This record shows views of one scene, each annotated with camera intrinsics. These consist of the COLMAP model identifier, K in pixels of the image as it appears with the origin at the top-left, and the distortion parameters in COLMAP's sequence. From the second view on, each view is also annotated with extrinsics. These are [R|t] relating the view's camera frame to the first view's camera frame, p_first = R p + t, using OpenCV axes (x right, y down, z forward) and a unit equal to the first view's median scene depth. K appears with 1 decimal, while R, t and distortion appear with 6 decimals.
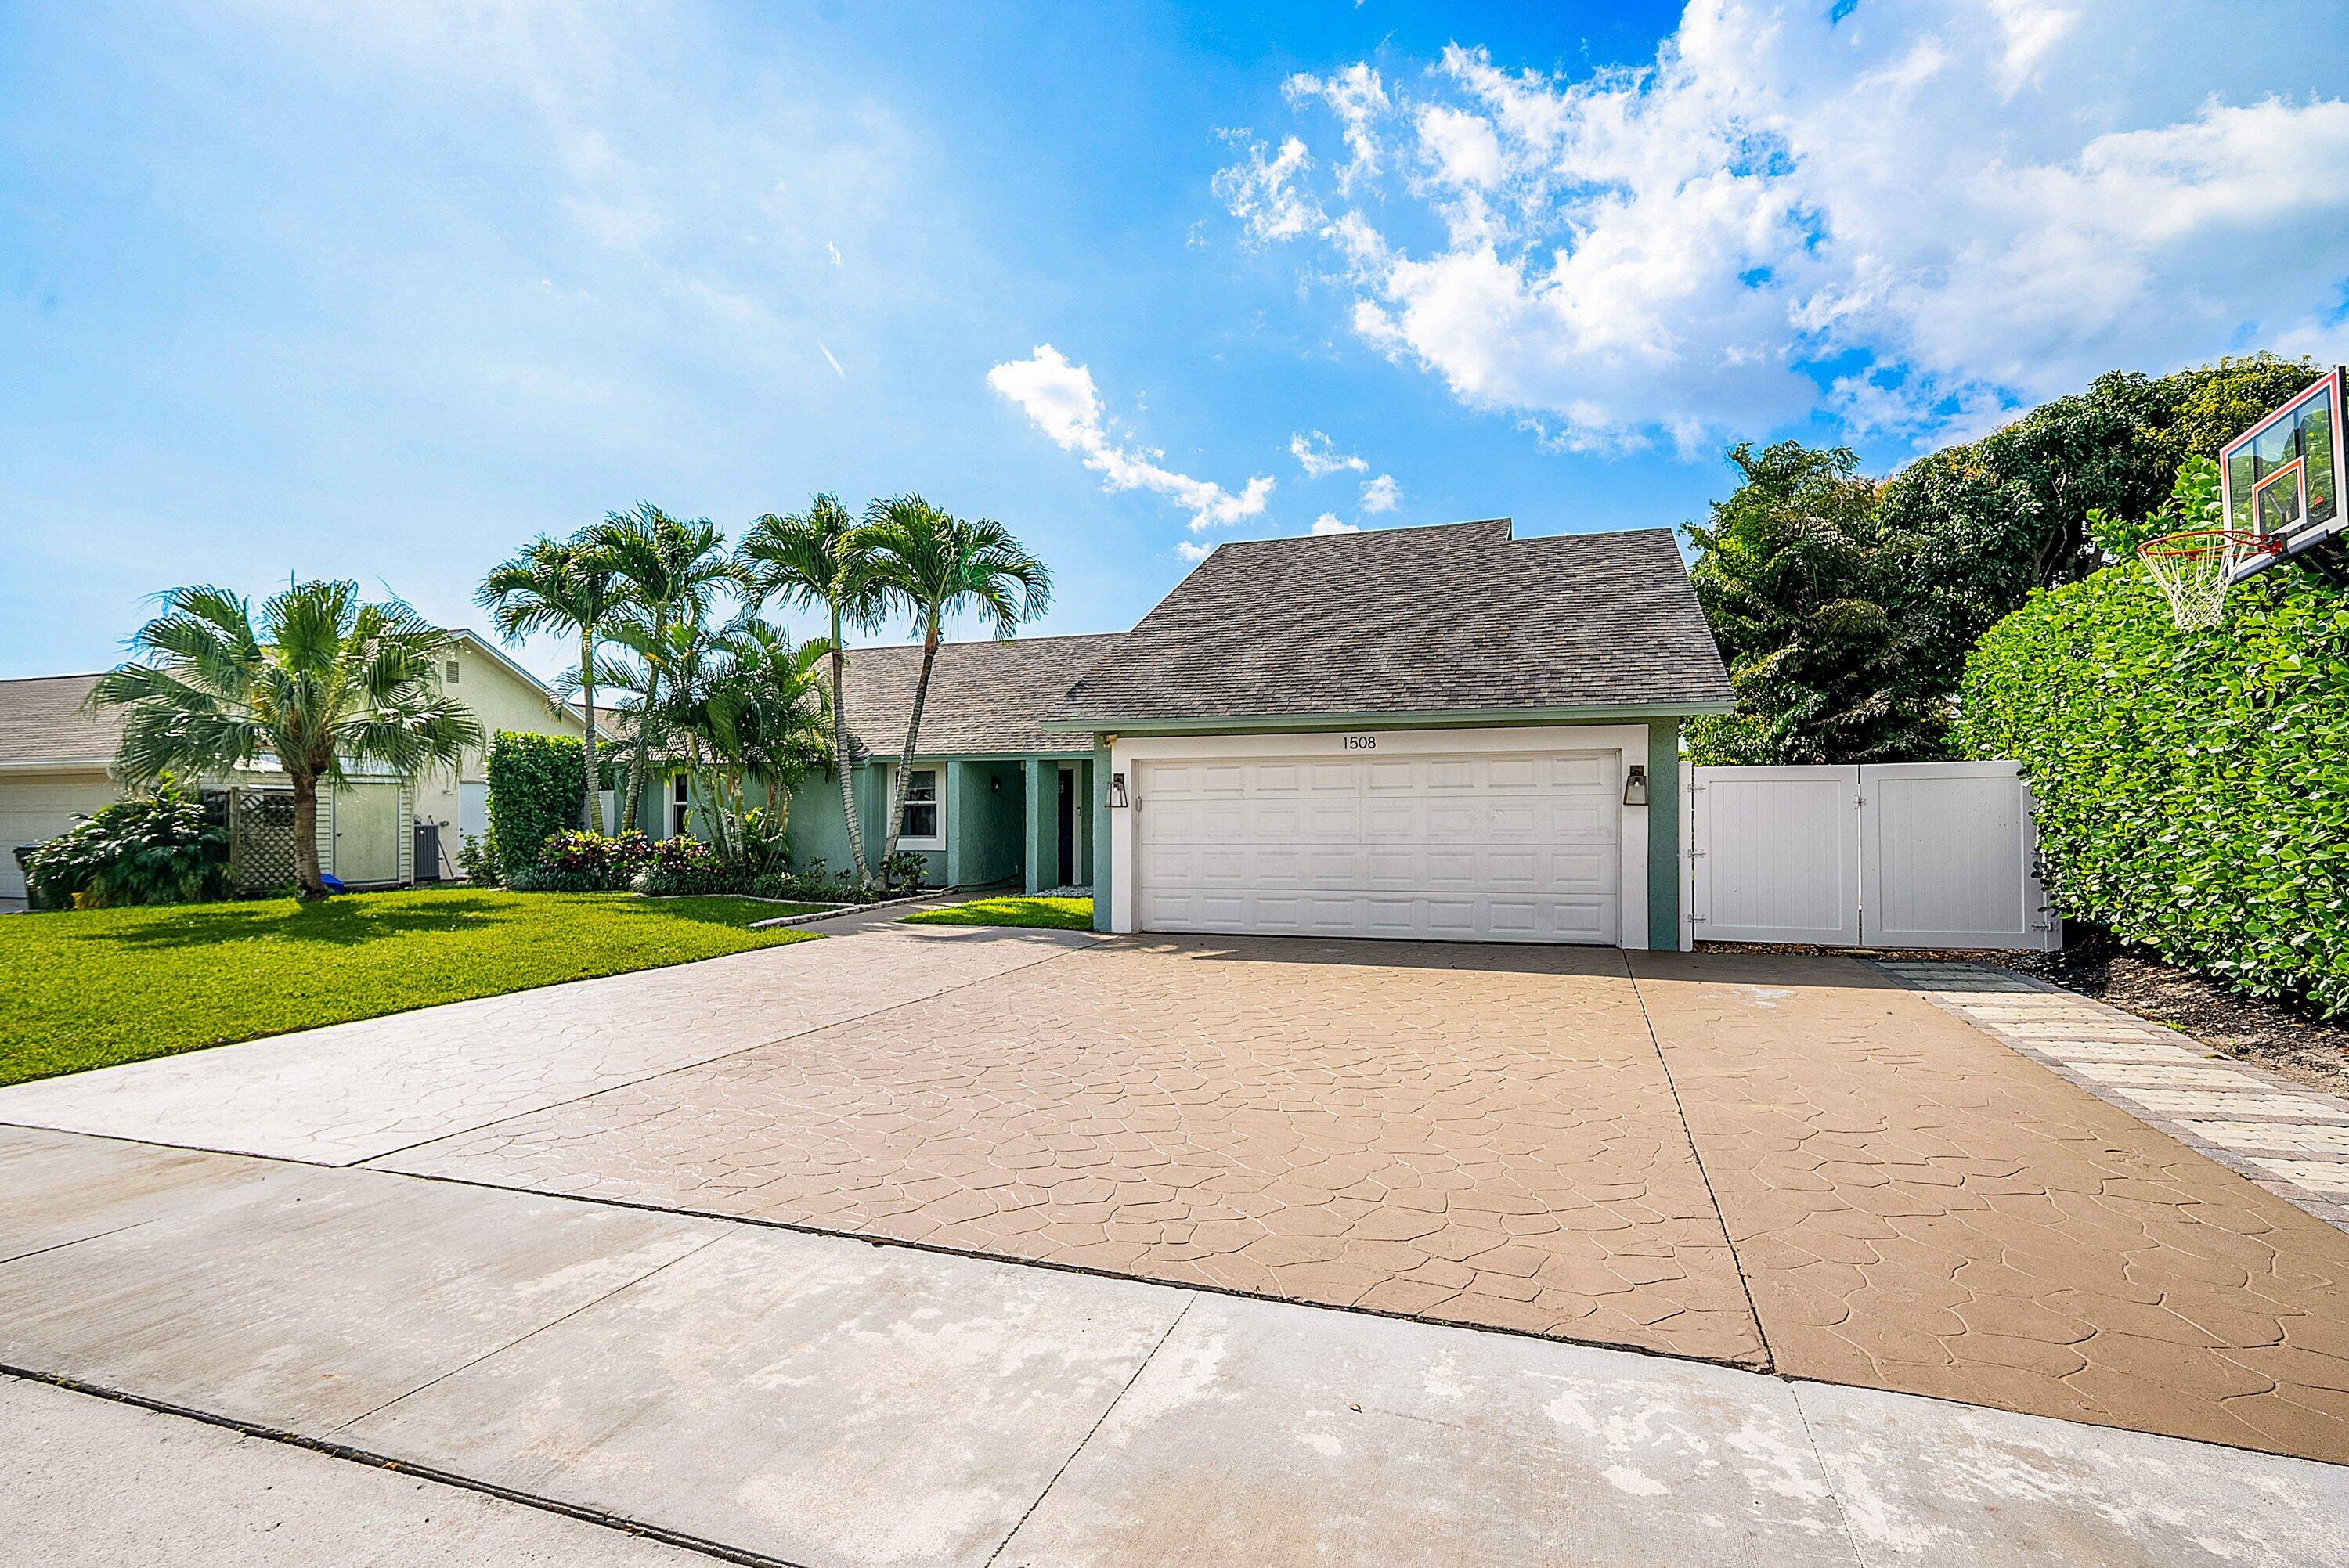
lens RADIAL K [[1033.7, 0, 1178.2], [0, 1033.7, 797.0], [0, 0, 1]] dist [-0.000792, -0.000230]
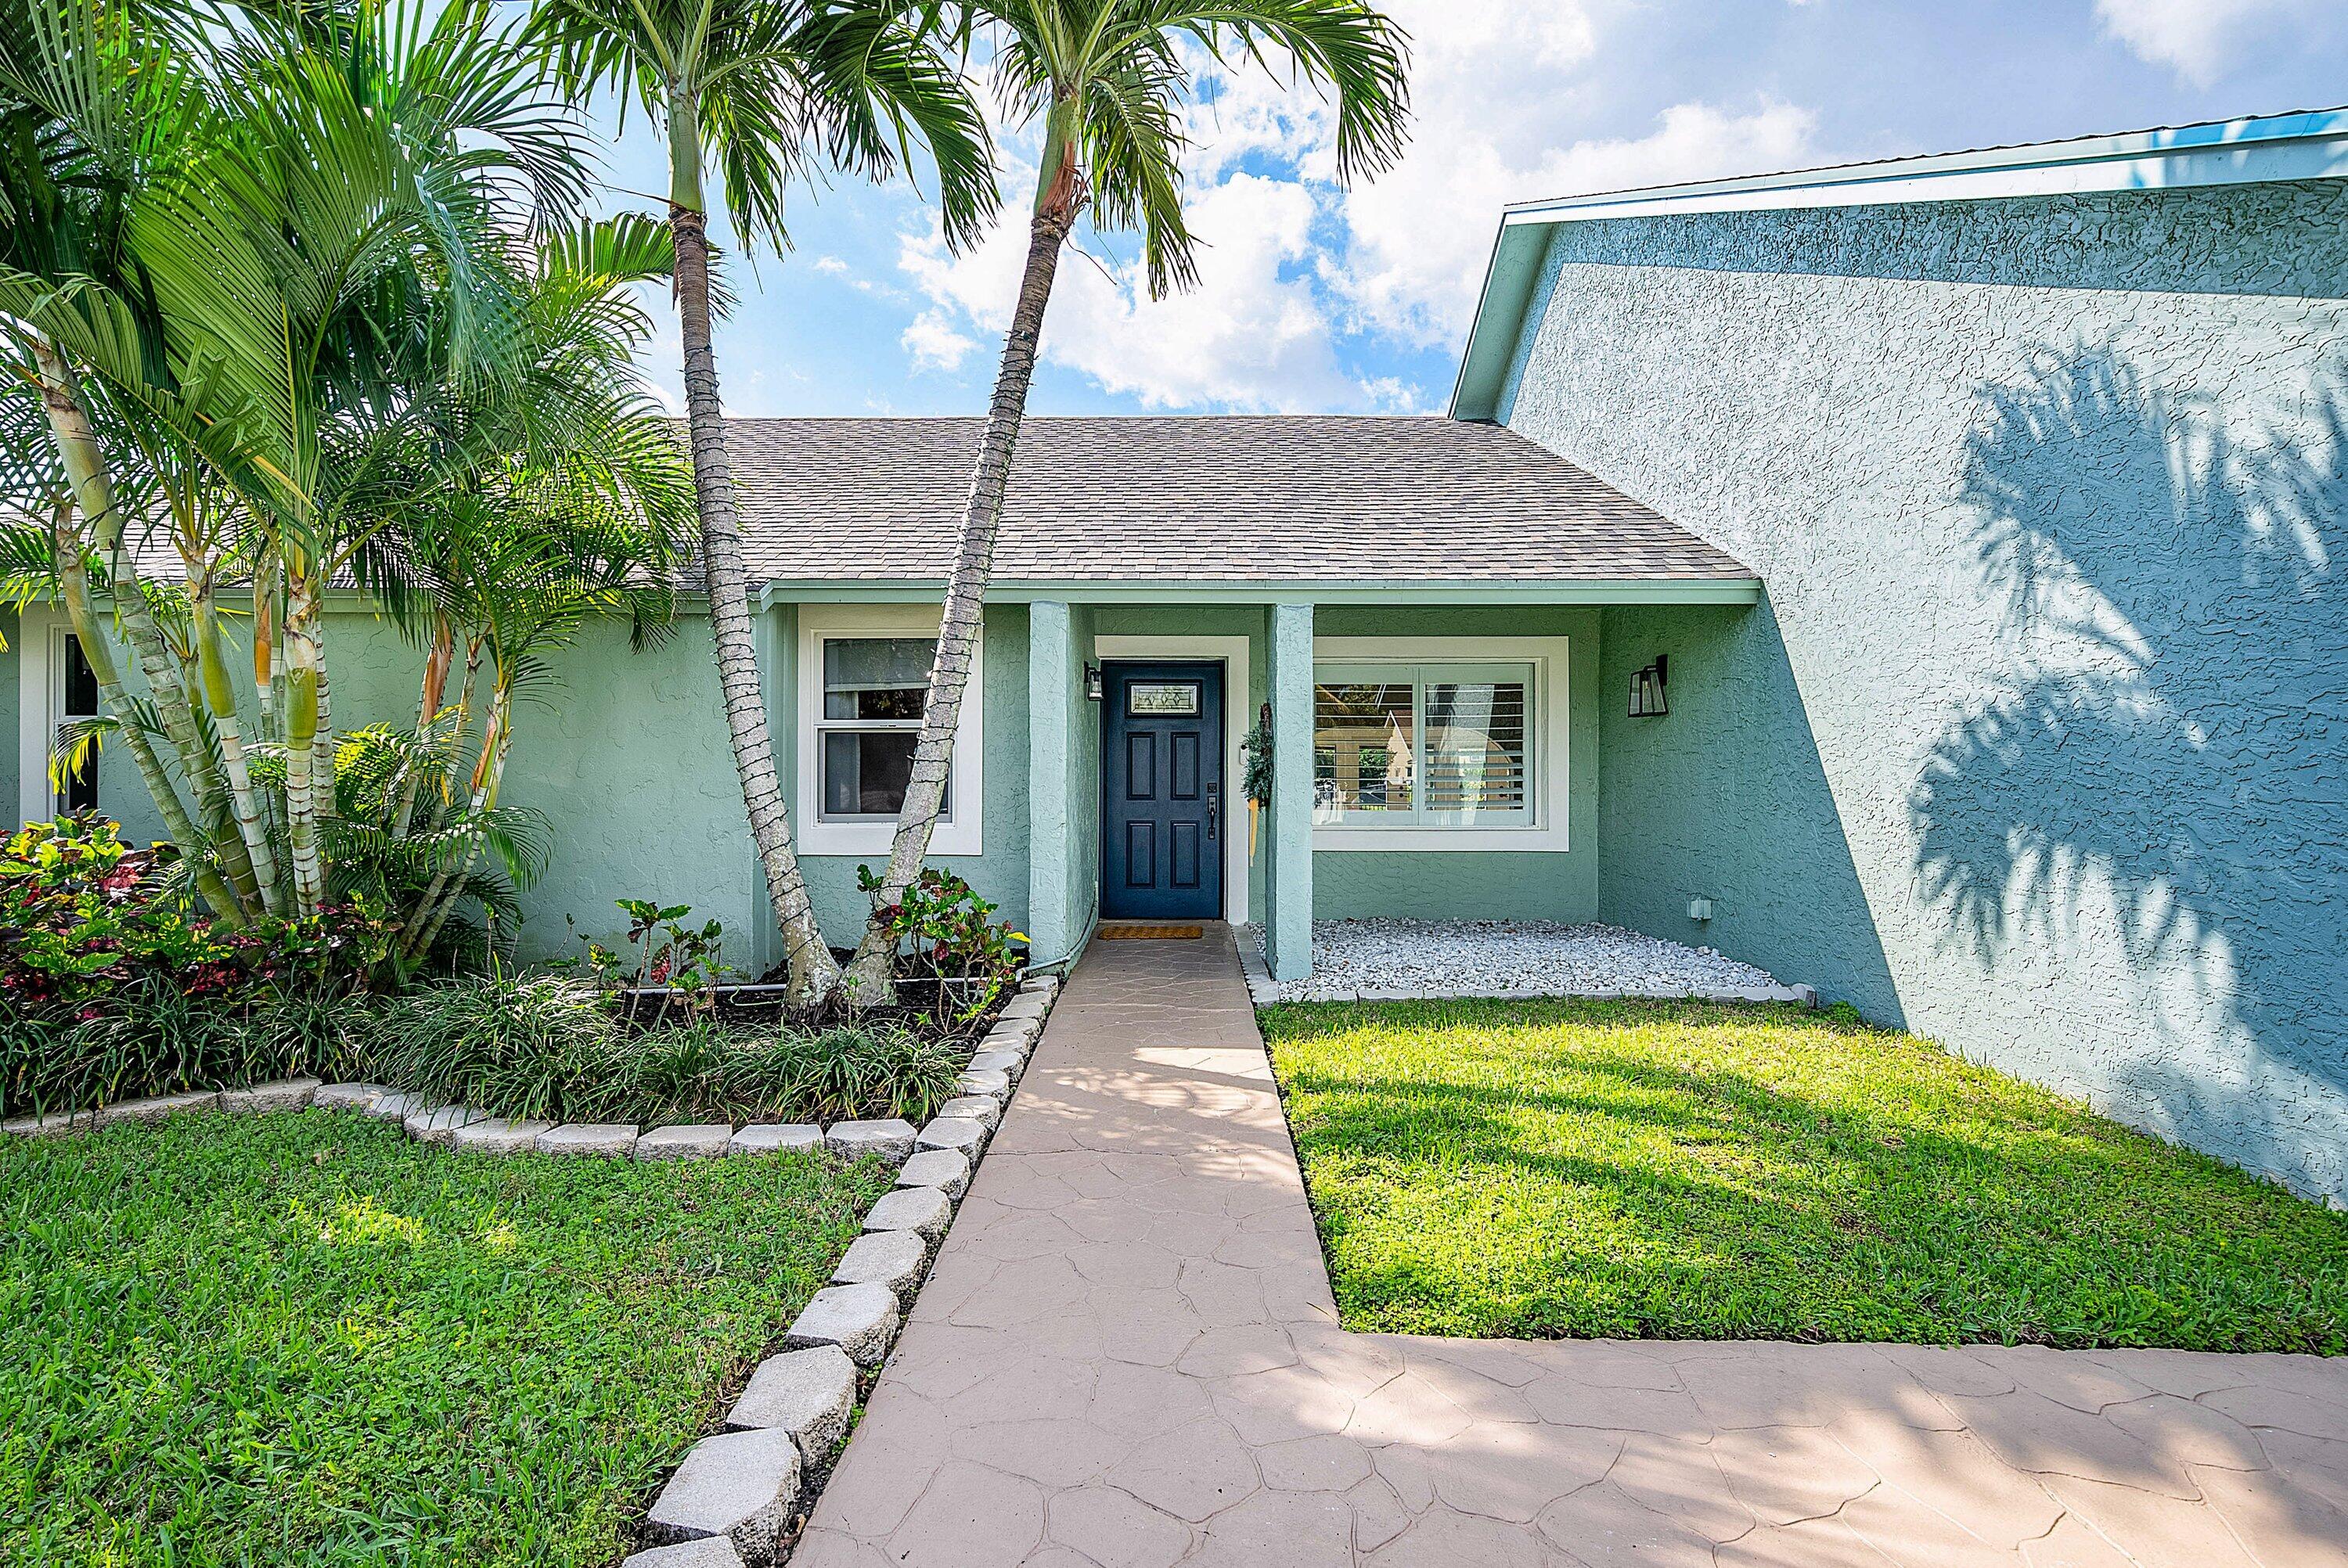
lens RADIAL K [[1033.2, 0, 1177.7], [0, 1033.2, 797.0], [0, 0, 1]] dist [-0.000792, -0.000230]
pose [[0.947117, -0.005085, 0.320847, -0.286090], [-0.006189, 0.999399, 0.034109, 0.018663], [-0.320828, -0.034291, 0.946517, 0.649690]]
